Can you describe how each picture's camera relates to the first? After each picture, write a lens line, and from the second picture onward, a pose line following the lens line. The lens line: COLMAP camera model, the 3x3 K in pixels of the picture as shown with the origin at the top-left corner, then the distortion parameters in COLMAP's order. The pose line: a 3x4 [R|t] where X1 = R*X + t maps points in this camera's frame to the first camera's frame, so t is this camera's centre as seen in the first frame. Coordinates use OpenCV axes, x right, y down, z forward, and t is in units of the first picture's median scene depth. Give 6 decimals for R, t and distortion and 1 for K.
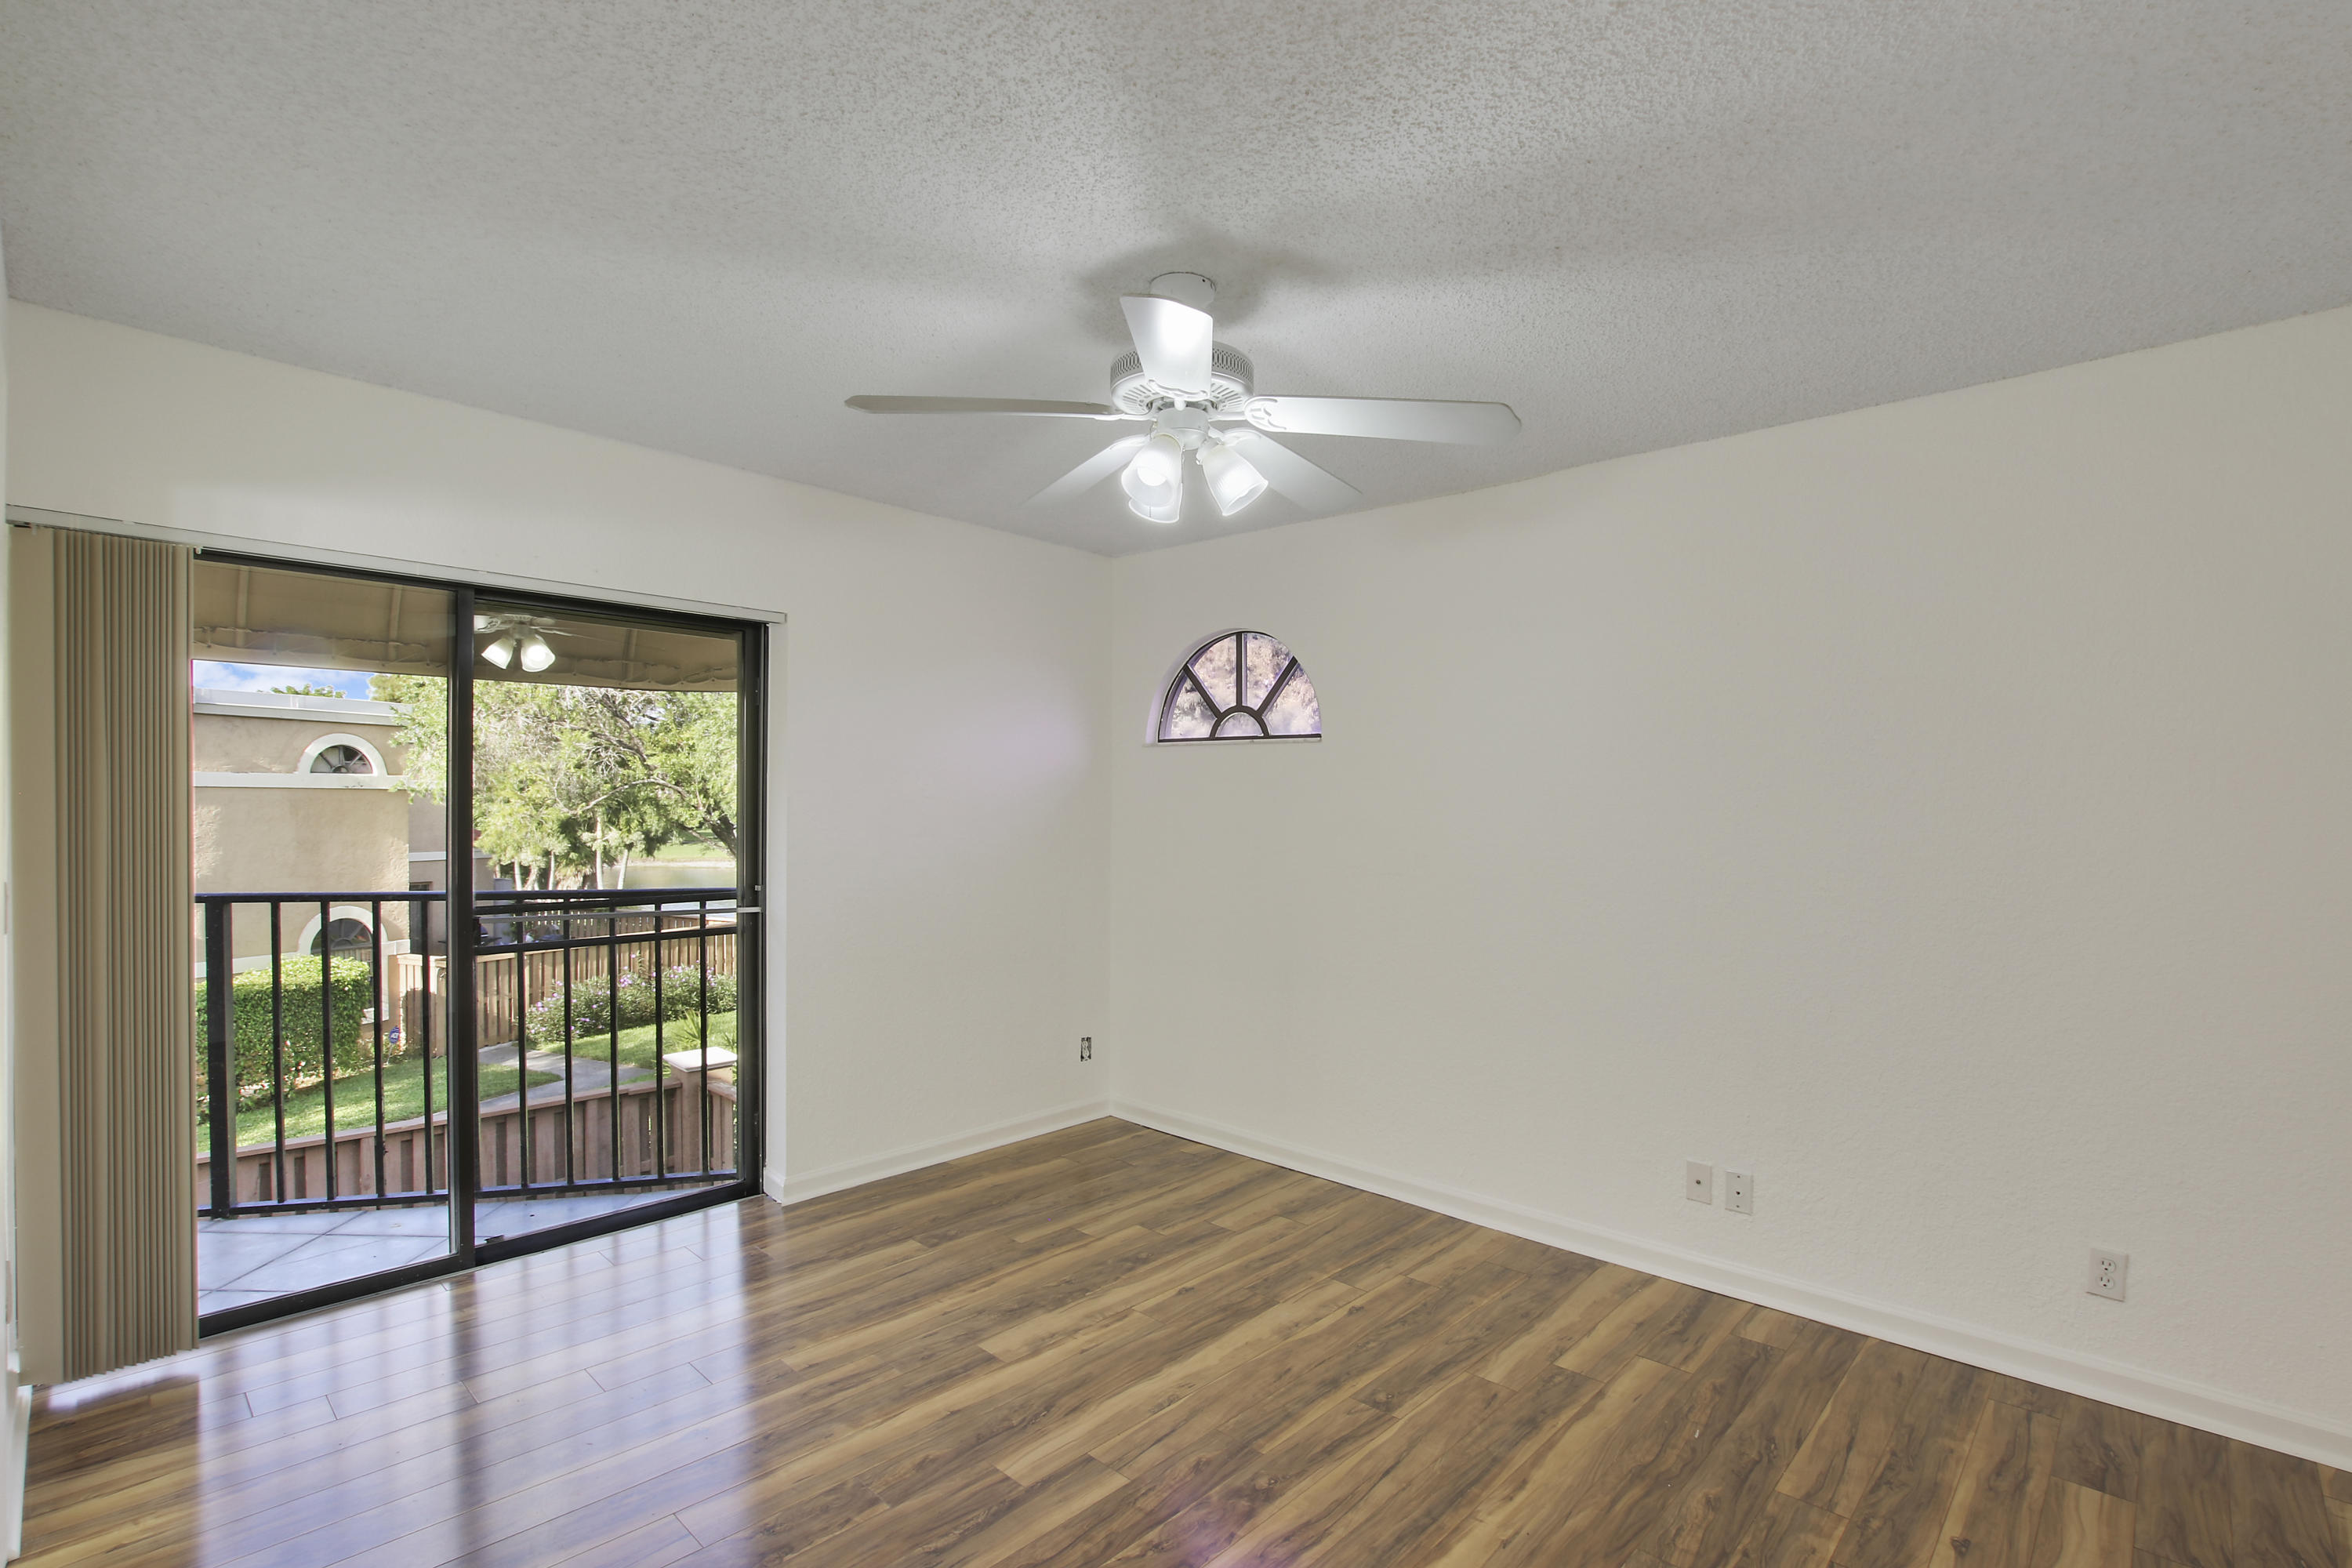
lens RADIAL K [[1151.1, 0, 1197.1], [0, 1151.1, 805.8], [0, 0, 1]] dist [-0.025525, 0.000605]
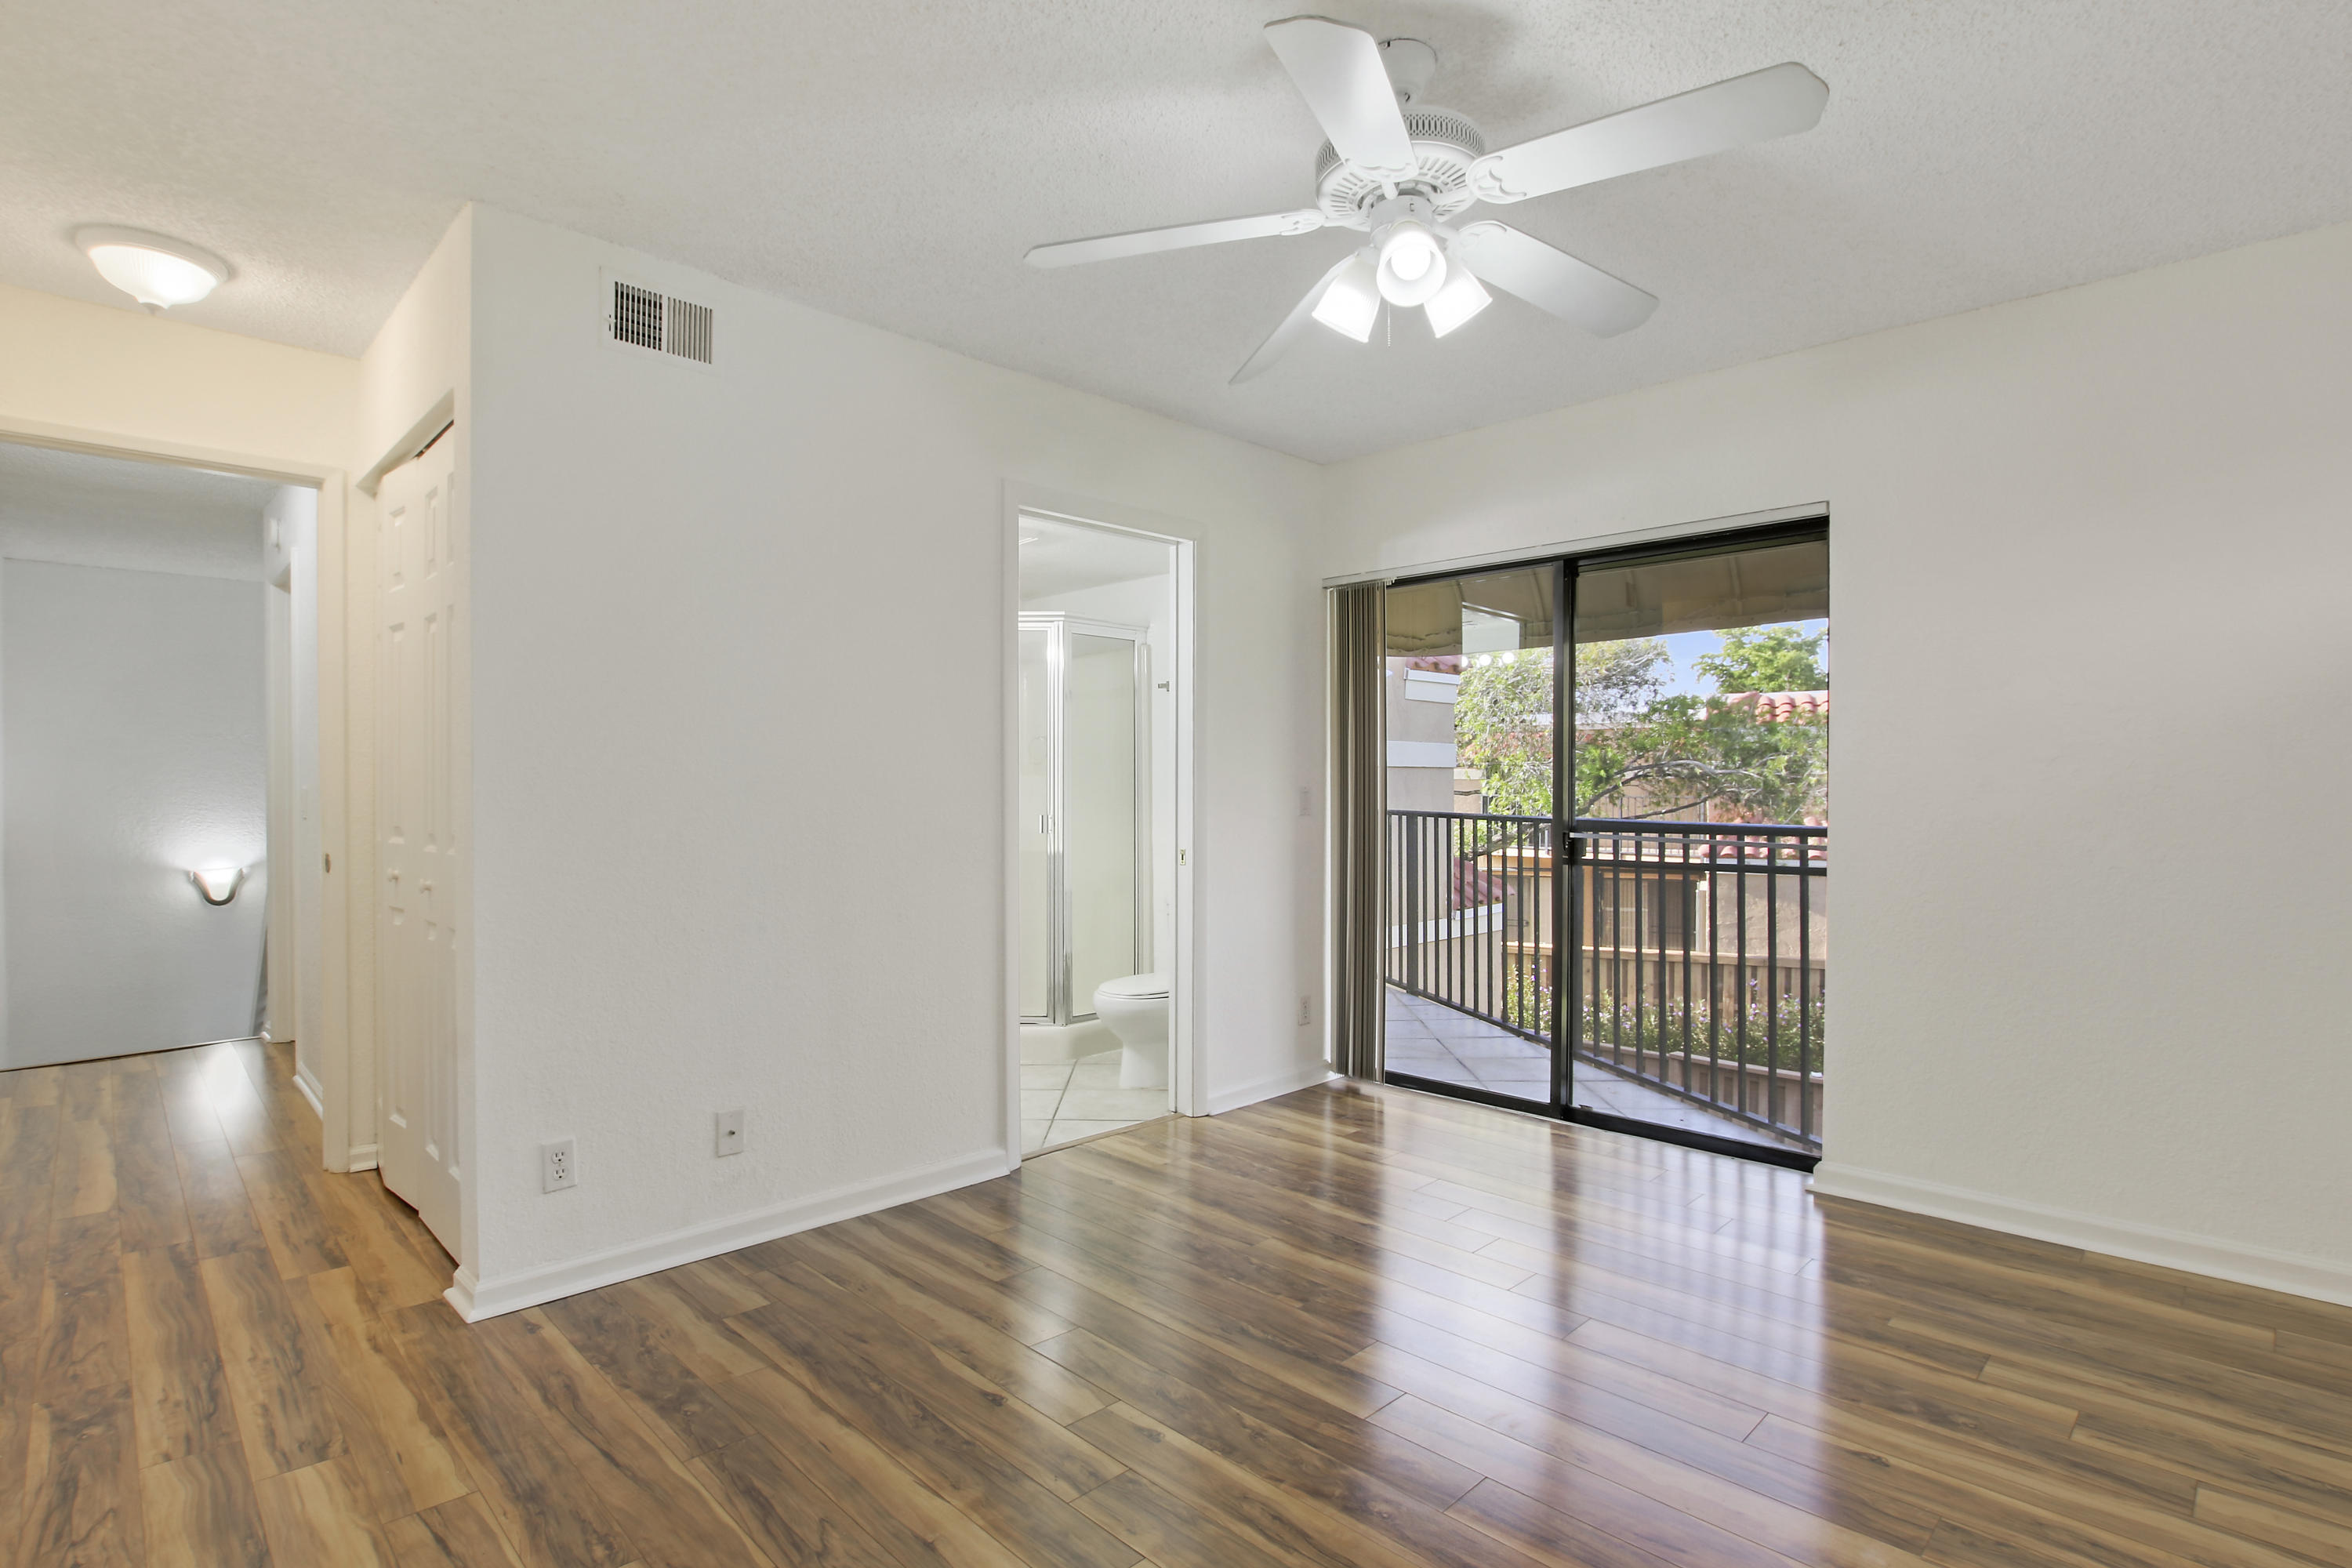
lens RADIAL K [[1151.1, 0, 1197.1], [0, 1151.1, 805.8], [0, 0, 1]] dist [-0.025525, 0.000605]
pose [[-0.059153, 0.000473, -0.998249, 0.579171], [-0.008476, 0.999964, 0.000976, 0.054584], [0.998213, 0.008519, -0.059147, 0.592379]]
